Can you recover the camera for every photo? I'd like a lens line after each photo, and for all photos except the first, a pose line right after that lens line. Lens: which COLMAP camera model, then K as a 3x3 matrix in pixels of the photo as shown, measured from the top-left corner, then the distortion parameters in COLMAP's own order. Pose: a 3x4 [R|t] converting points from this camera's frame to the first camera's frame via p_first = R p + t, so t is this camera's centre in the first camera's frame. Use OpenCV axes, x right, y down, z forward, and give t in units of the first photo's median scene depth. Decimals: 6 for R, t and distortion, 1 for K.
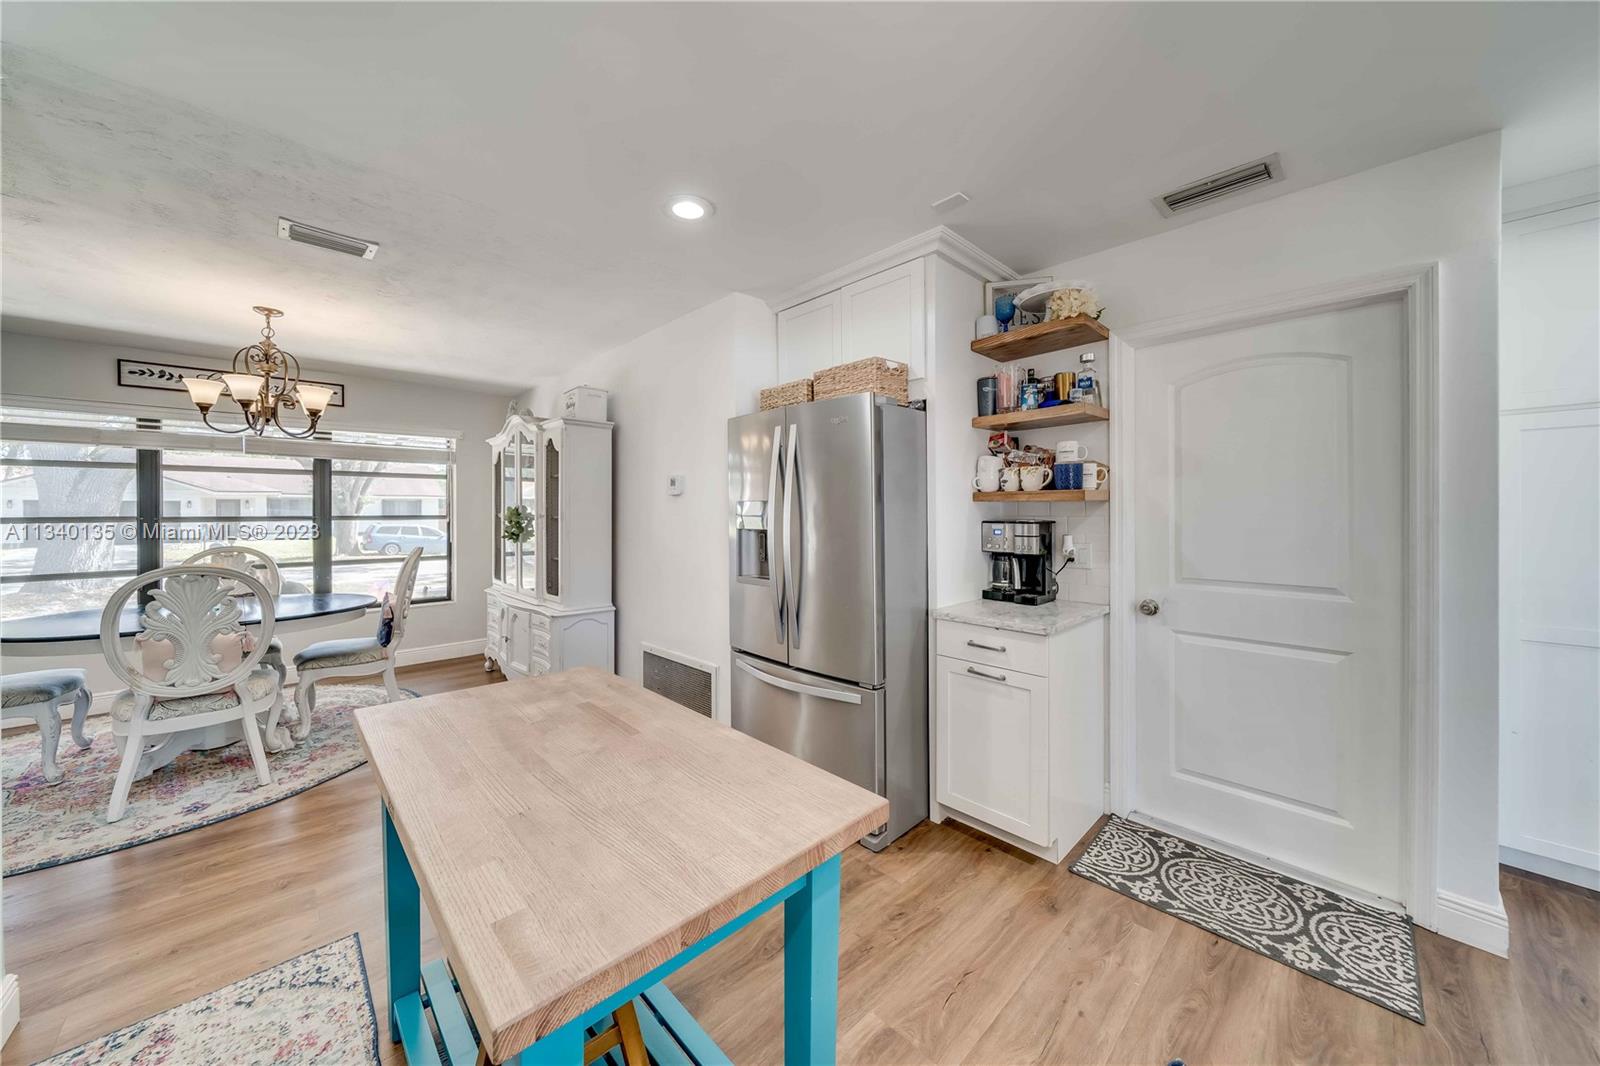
lens RADIAL K [[556.3, 0, 793.2], [0, 556.3, 510.7], [0, 0, 1]] dist [-0.002973, -0.000075]
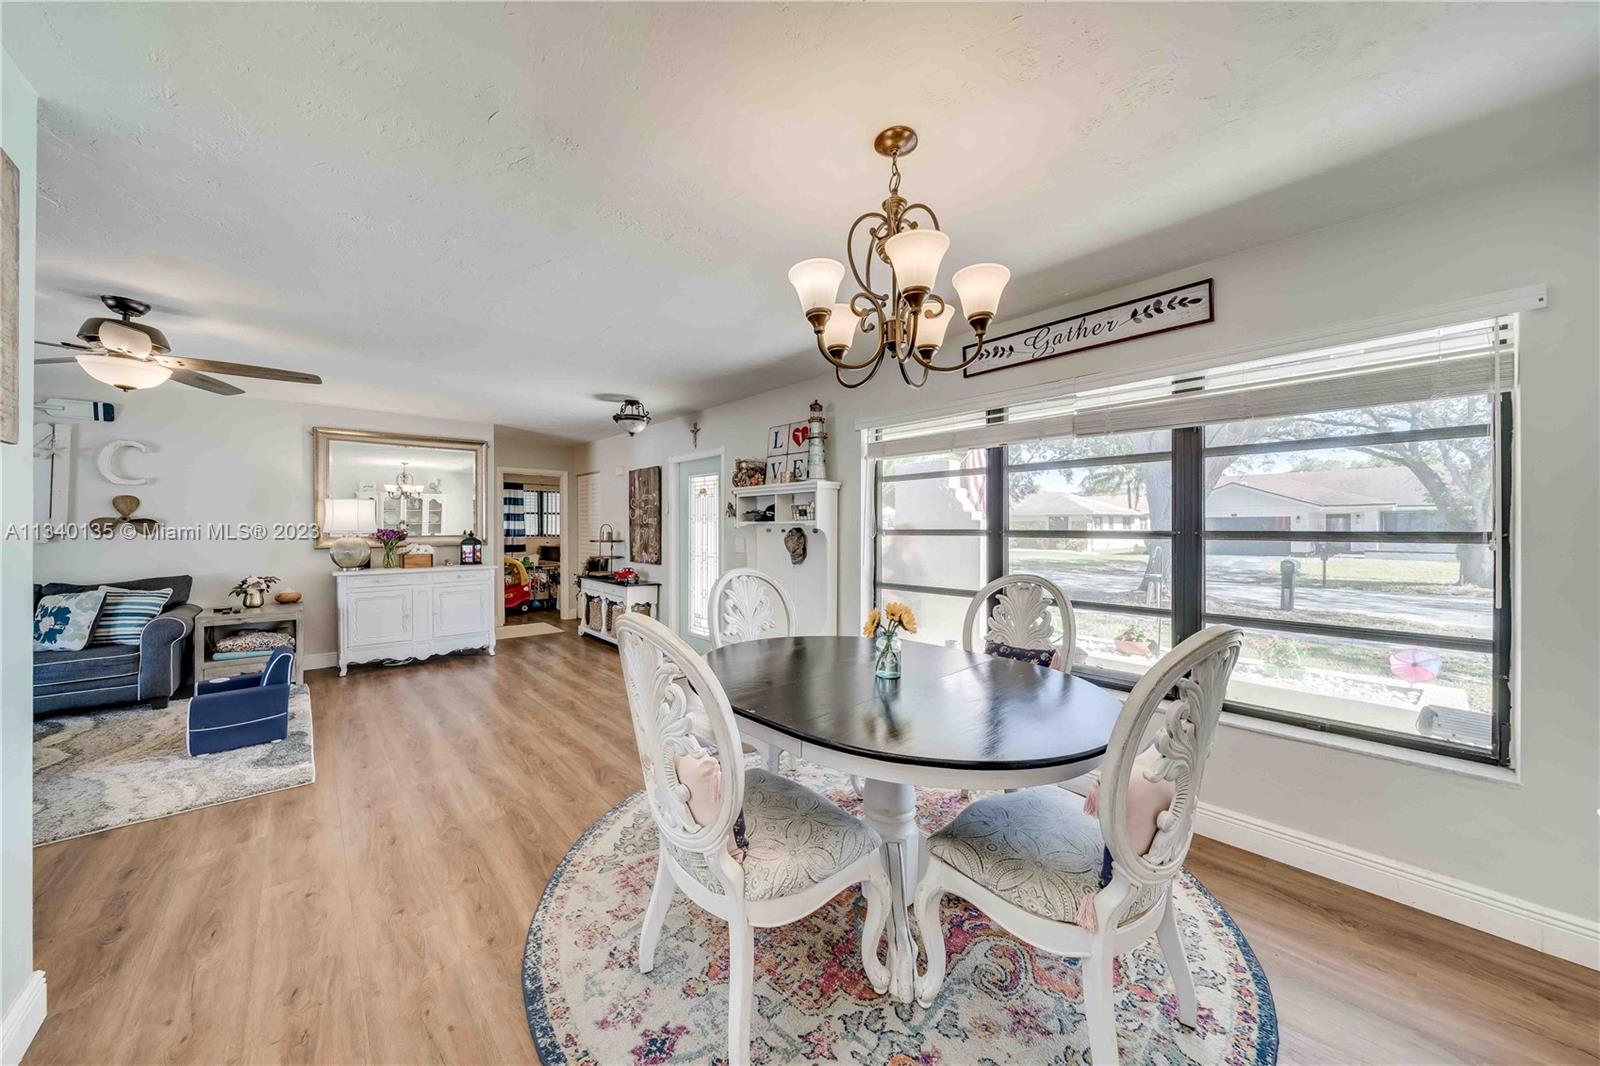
lens RADIAL K [[554.4, 0, 797.0], [0, 554.4, 527.0], [0, 0, 1]] dist [-0.004242, -0.000114]
pose [[-0.027666, 0.001734, -0.999616, -0.453218], [-0.000249, 0.999998, 0.001741, 0.007296], [0.999617, 0.000297, -0.027666, 1.003015]]
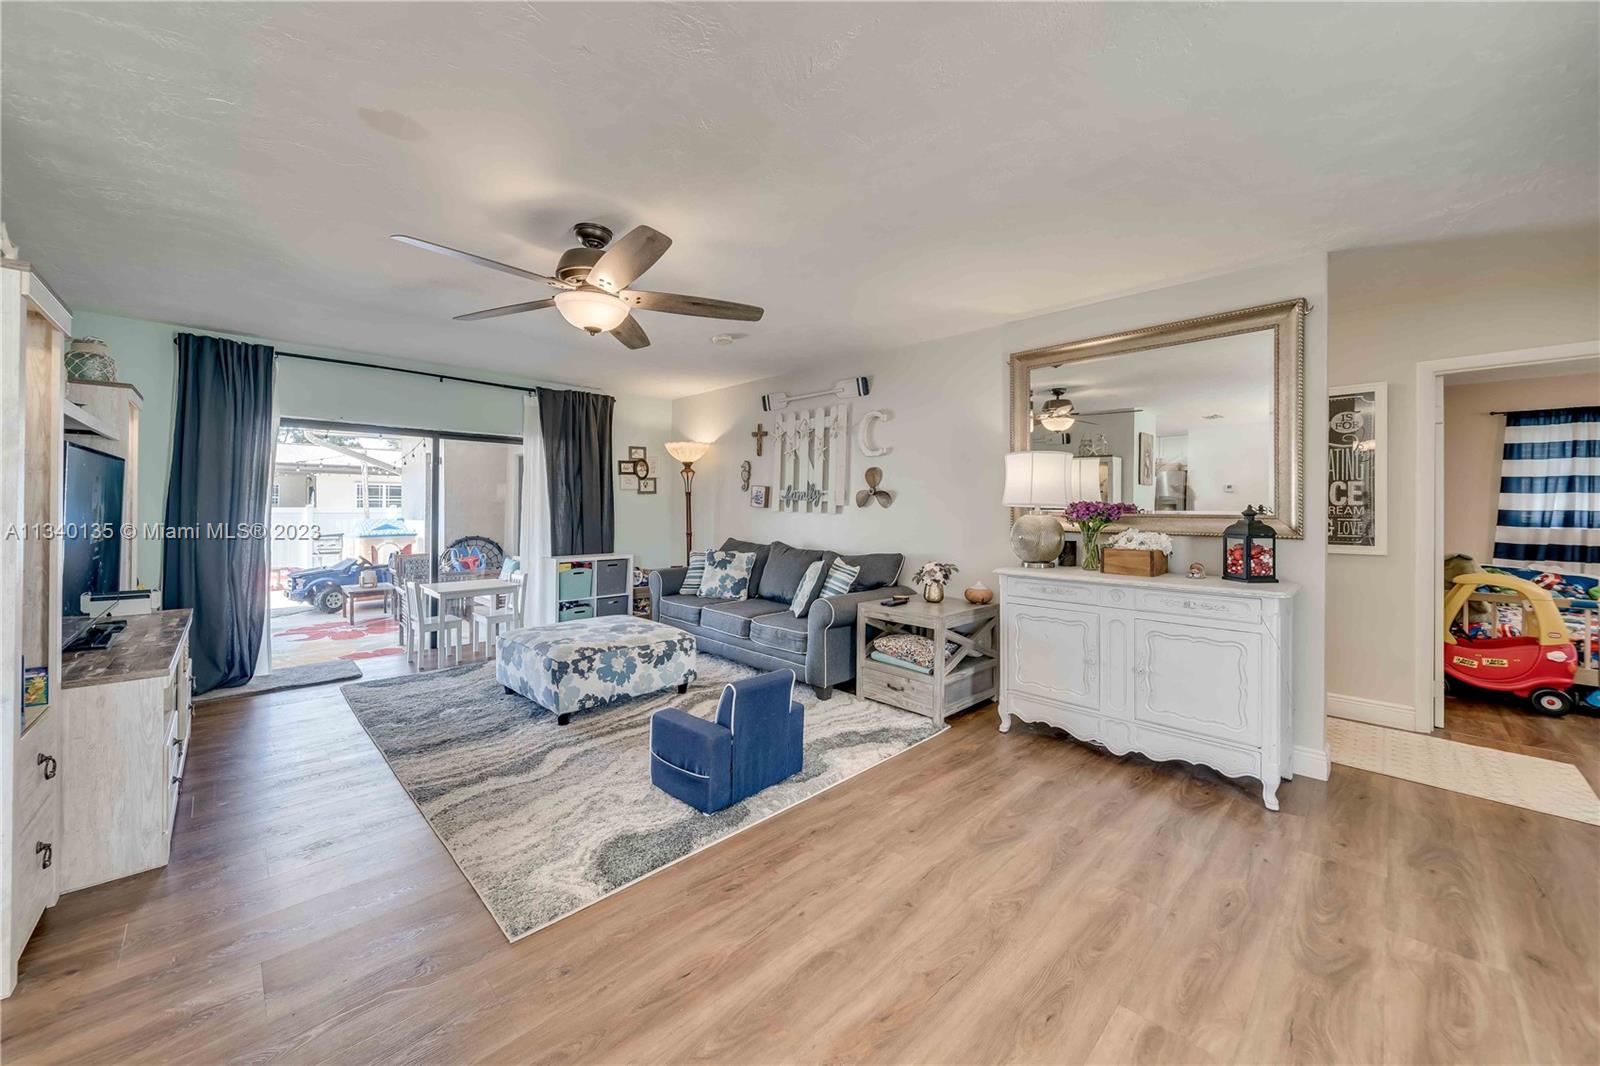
lens RADIAL K [[592.3, 0, 801.9], [0, 592.3, 503.9], [0, 0, 1]] dist [-0.002743, -0.000140]
pose [[-0.999636, -0.006335, -0.026208, -1.700667], [-0.006204, 0.999968, -0.005078, 0.032124], [0.026239, -0.004914, -0.999644, 0.704841]]
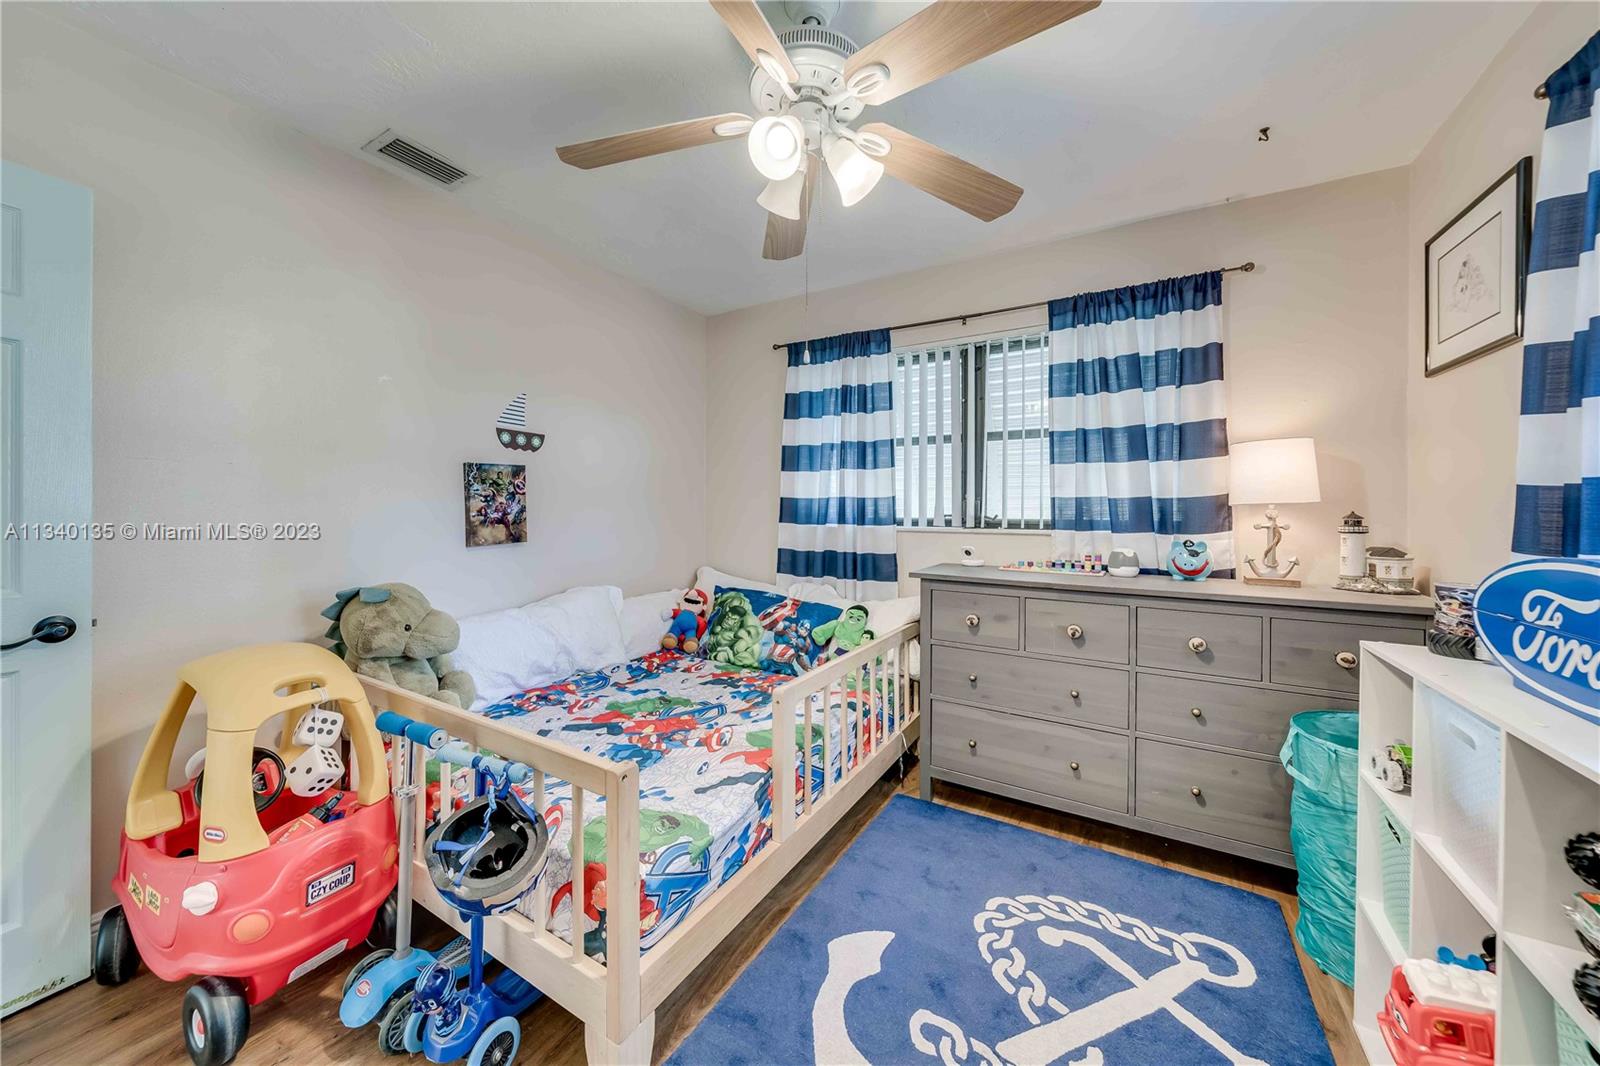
lens RADIAL K [[561.6, 0, 793.5], [0, 561.6, 515.6], [0, 0, 1]] dist [0.000019, 0.000035]
pose [[-0.963401, -0.000815, -0.268065, -3.515747], [-0.004797, 0.999888, 0.014197, 0.046870], [0.268023, 0.014963, -0.963296, 0.052452]]
